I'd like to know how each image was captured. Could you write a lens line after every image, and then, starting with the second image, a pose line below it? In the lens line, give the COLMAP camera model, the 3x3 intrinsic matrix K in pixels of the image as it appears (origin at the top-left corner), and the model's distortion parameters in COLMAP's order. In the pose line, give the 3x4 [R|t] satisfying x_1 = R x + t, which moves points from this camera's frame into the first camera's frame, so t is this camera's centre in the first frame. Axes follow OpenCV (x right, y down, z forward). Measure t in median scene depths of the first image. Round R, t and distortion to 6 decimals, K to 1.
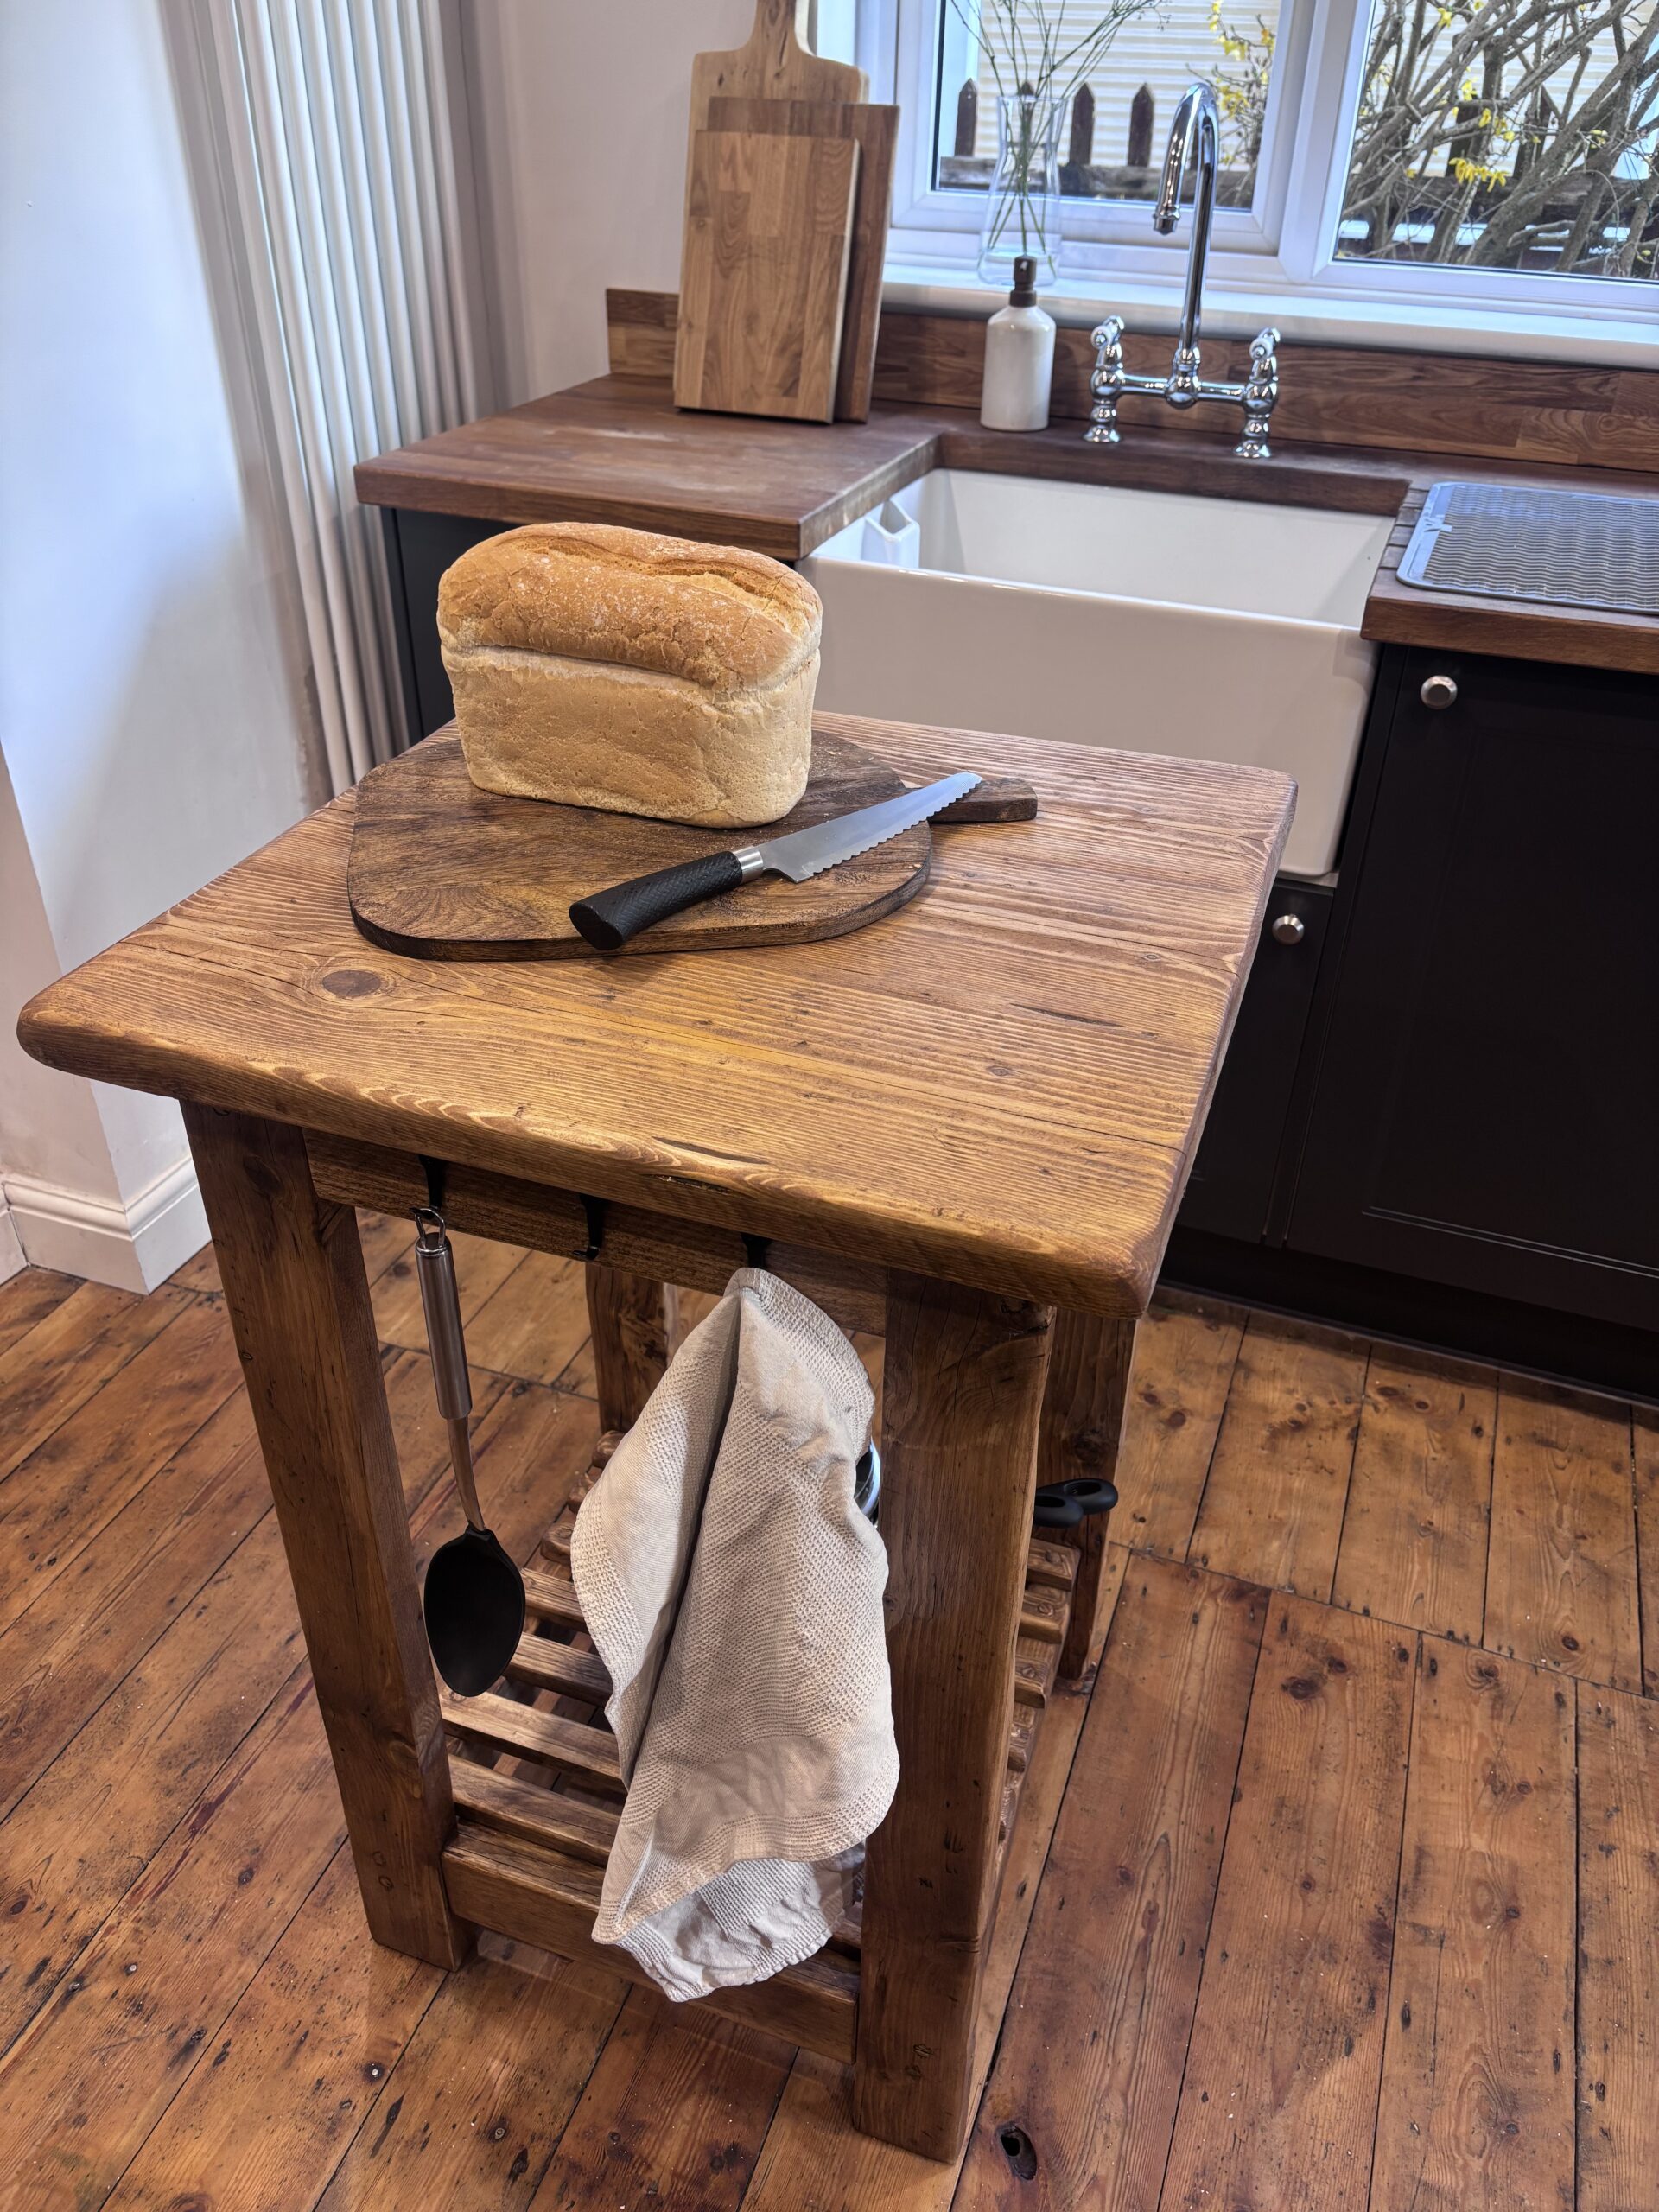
lens RADIAL K [[1685.6, 0, 836.3], [0, 1685.6, 1097.4], [0, 0, 1]] dist [0.056612, -0.078424]
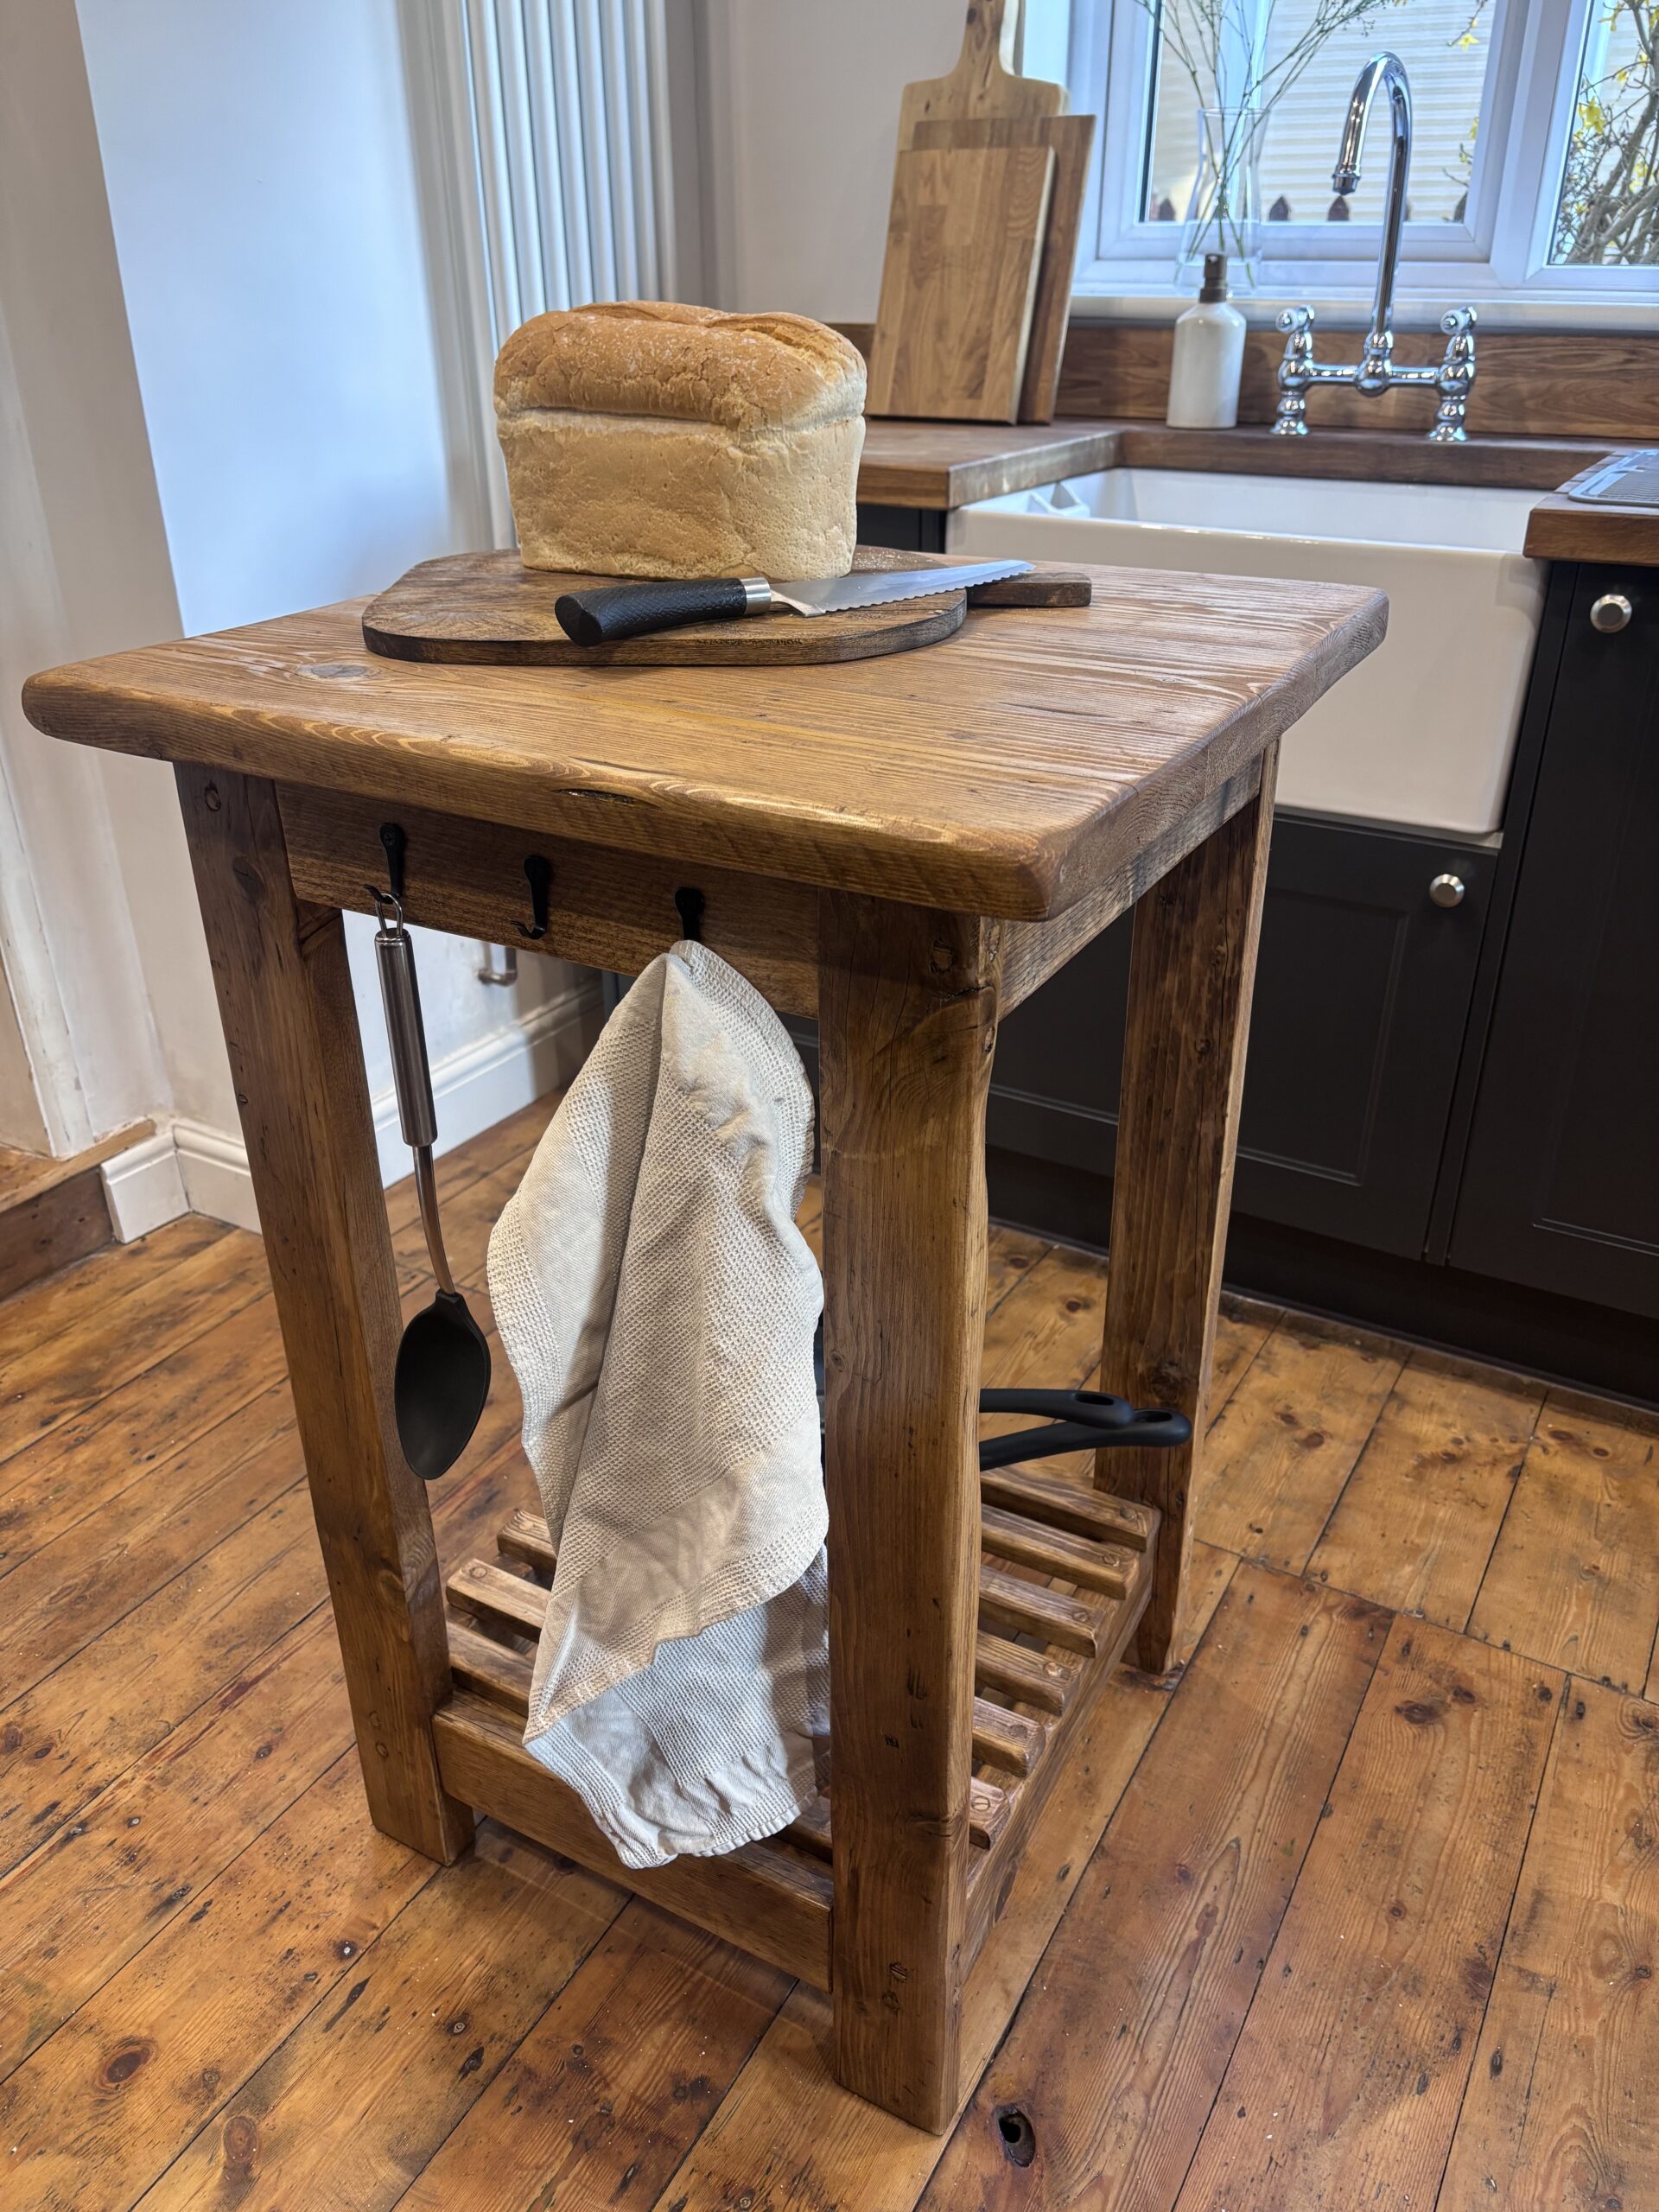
lens RADIAL K [[1686.0, 0, 825.9], [0, 1686.0, 1121.6], [0, 0, 1]] dist [0.047942, -0.061522]
pose [[0.984377, 0.058064, -0.166226, 0.121527], [-0.074917, 0.992463, -0.096978, 0.184724], [0.159343, 0.107916, 0.981307, 0.062178]]
